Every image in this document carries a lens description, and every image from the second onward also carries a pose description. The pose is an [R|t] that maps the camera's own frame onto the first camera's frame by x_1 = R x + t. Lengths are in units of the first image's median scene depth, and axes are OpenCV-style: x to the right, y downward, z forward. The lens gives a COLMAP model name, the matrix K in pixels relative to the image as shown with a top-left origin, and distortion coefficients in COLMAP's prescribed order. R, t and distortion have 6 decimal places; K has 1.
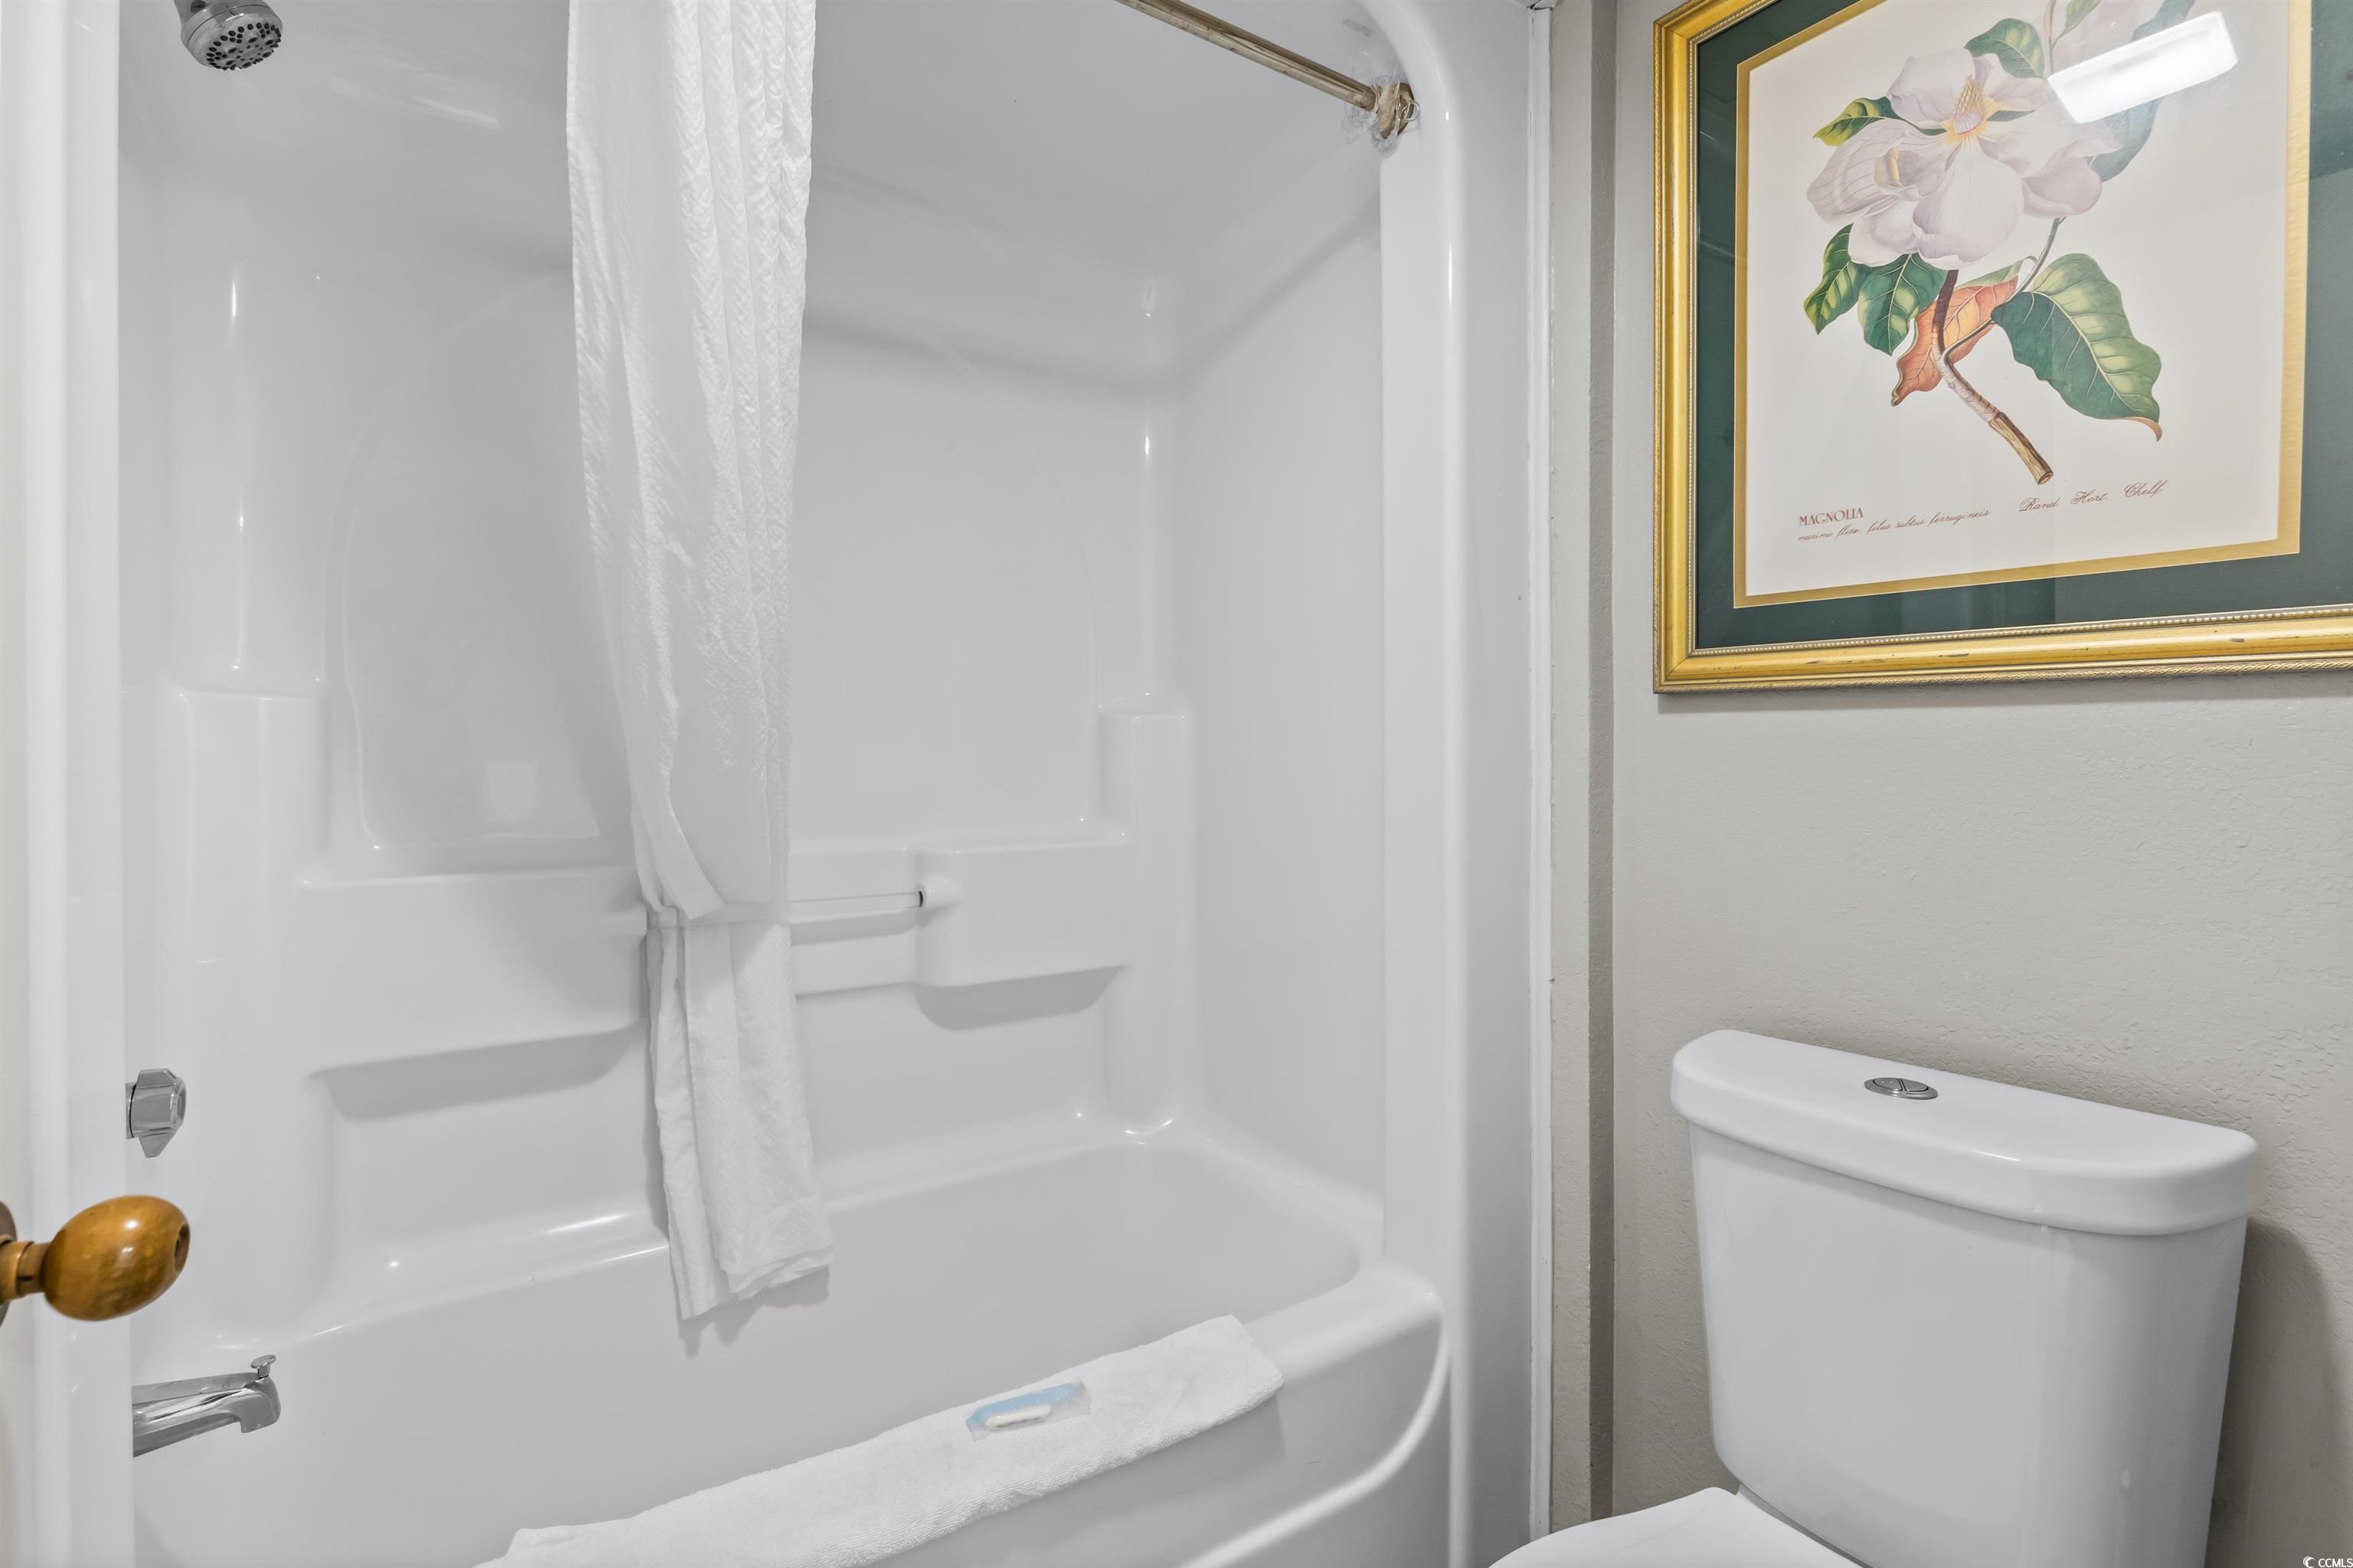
lens RADIAL K [[1067.9, 0, 1173.2], [0, 1067.9, 751.8], [0, 0, 1]] dist [0.003054, -0.000150]
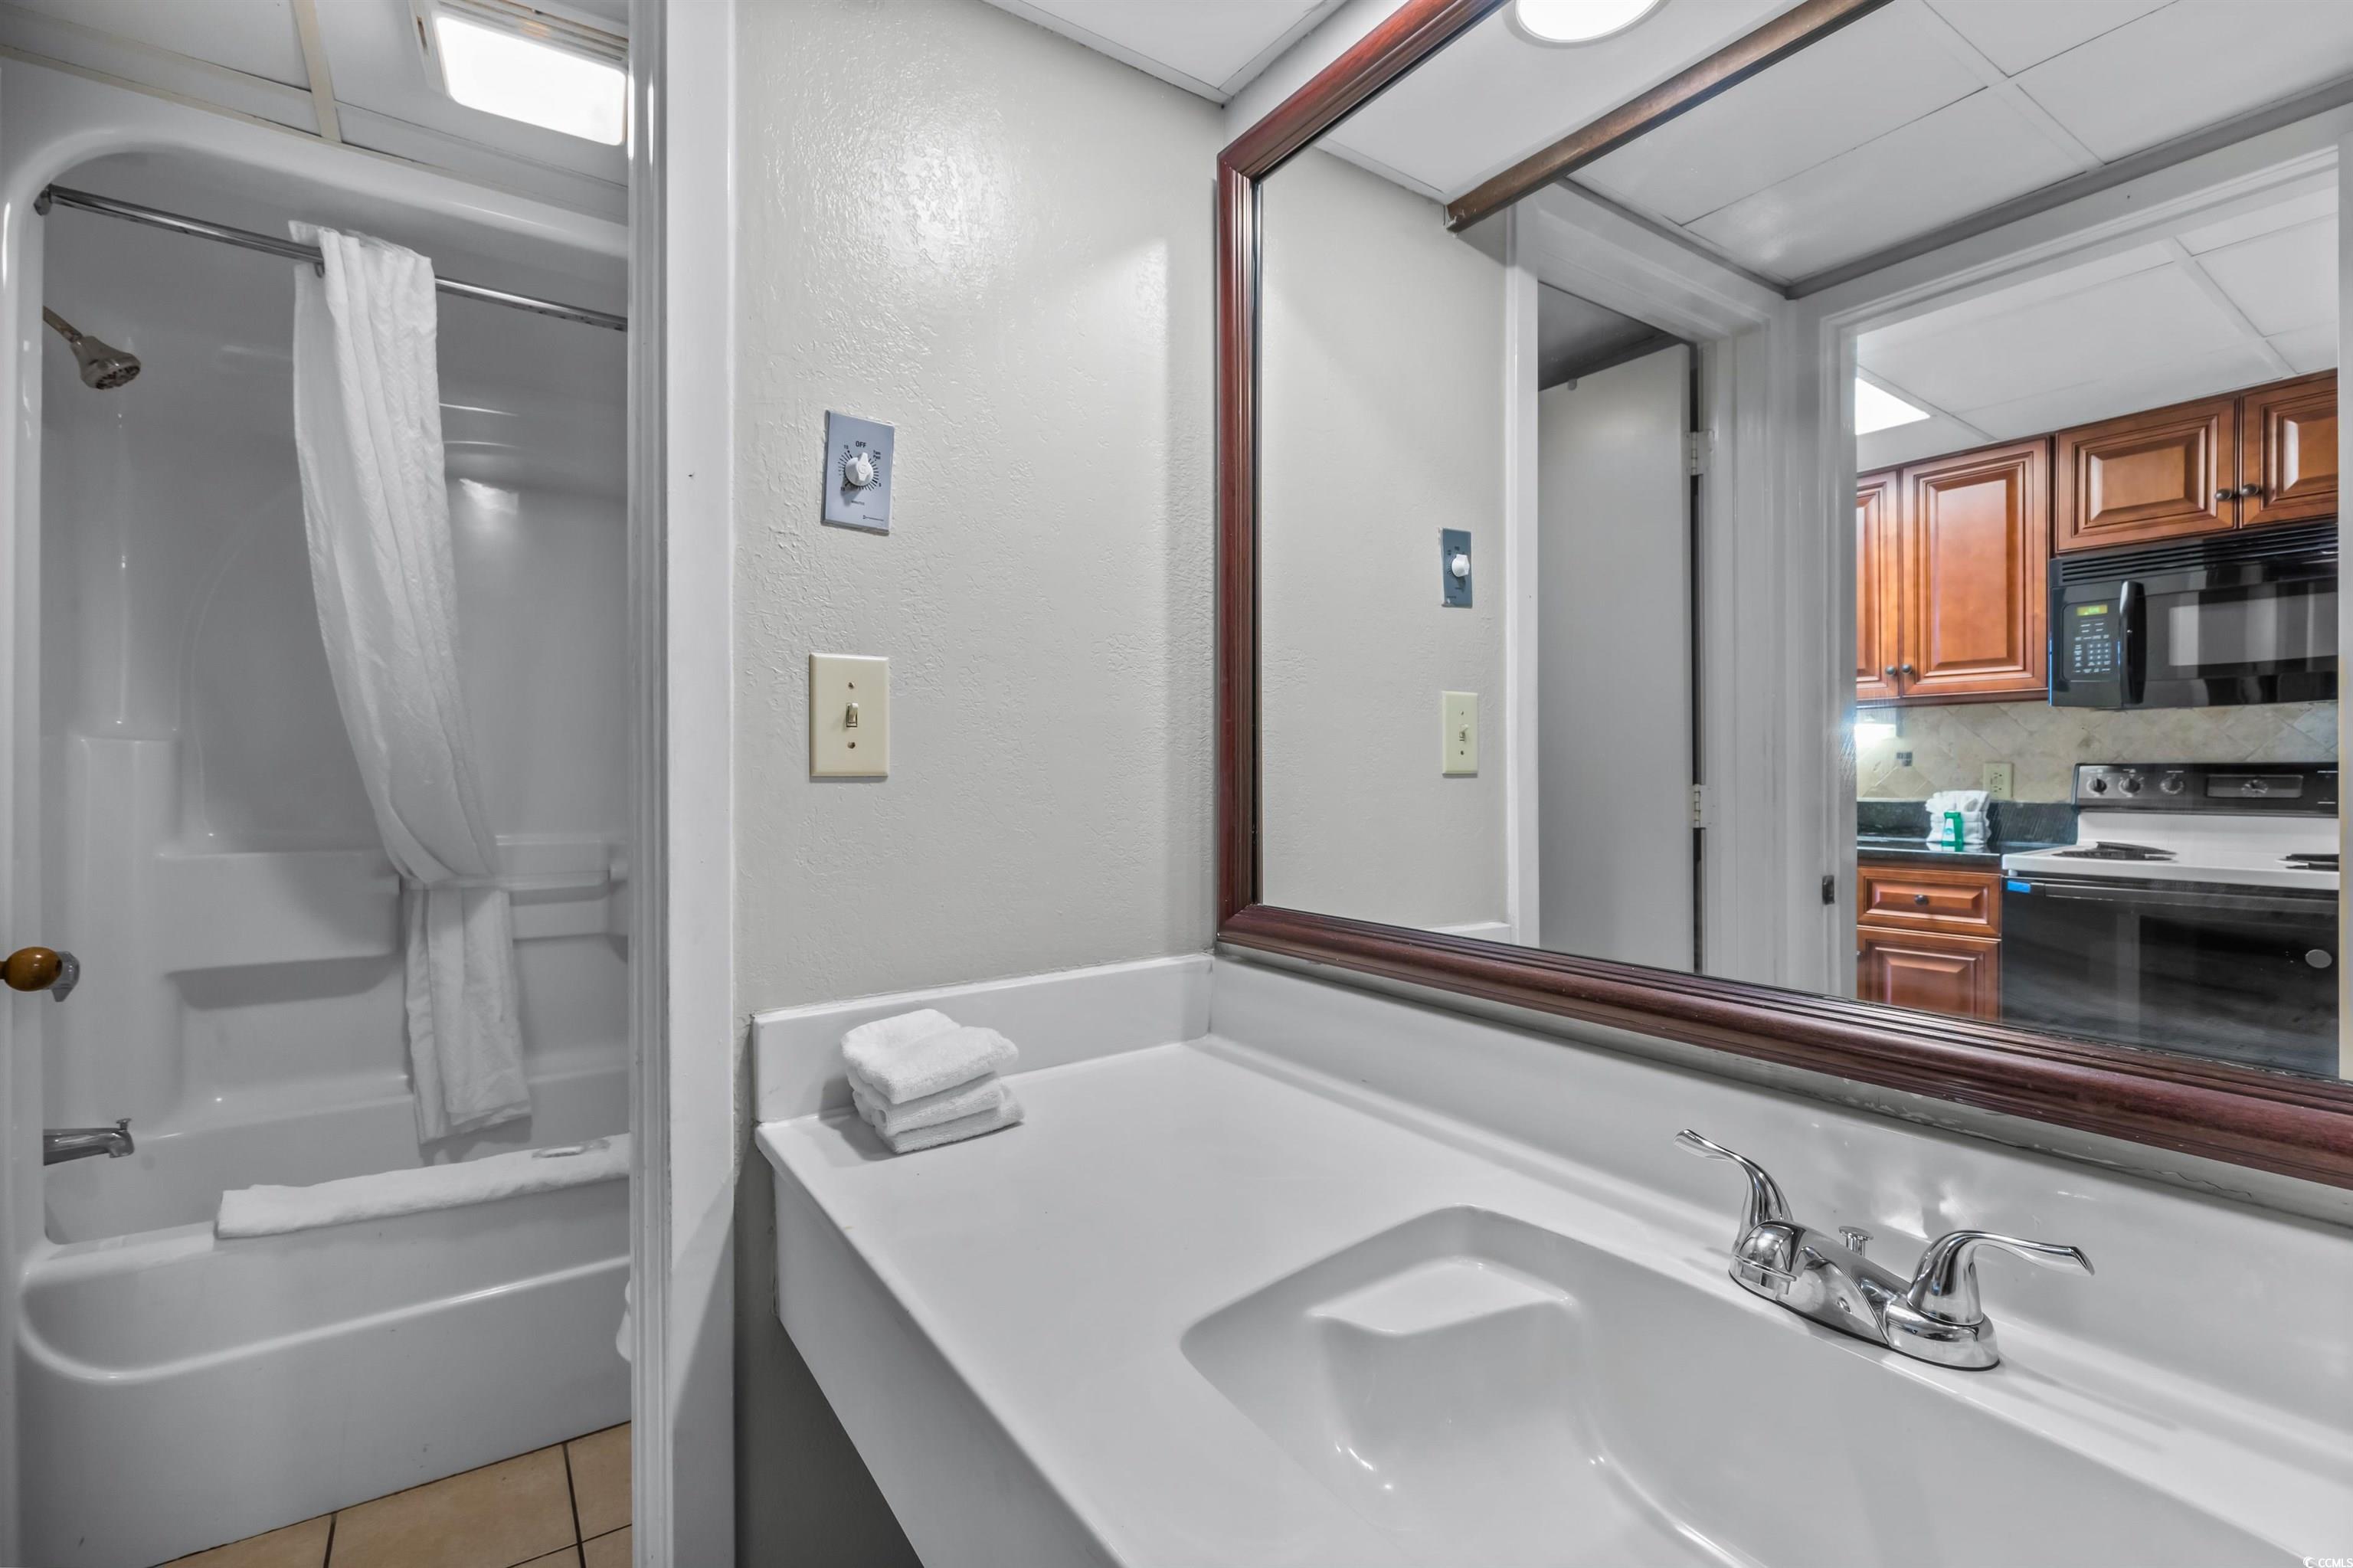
lens RADIAL K [[1067.8, 0, 1188.0], [0, 1067.8, 773.6], [0, 0, 1]] dist [0.003019, -0.000503]
pose [[0.999403, -0.001031, 0.034531, 0.602229], [0.001299, 0.999969, -0.007736, 0.010048], [-0.034521, 0.007777, 0.999374, -0.592011]]
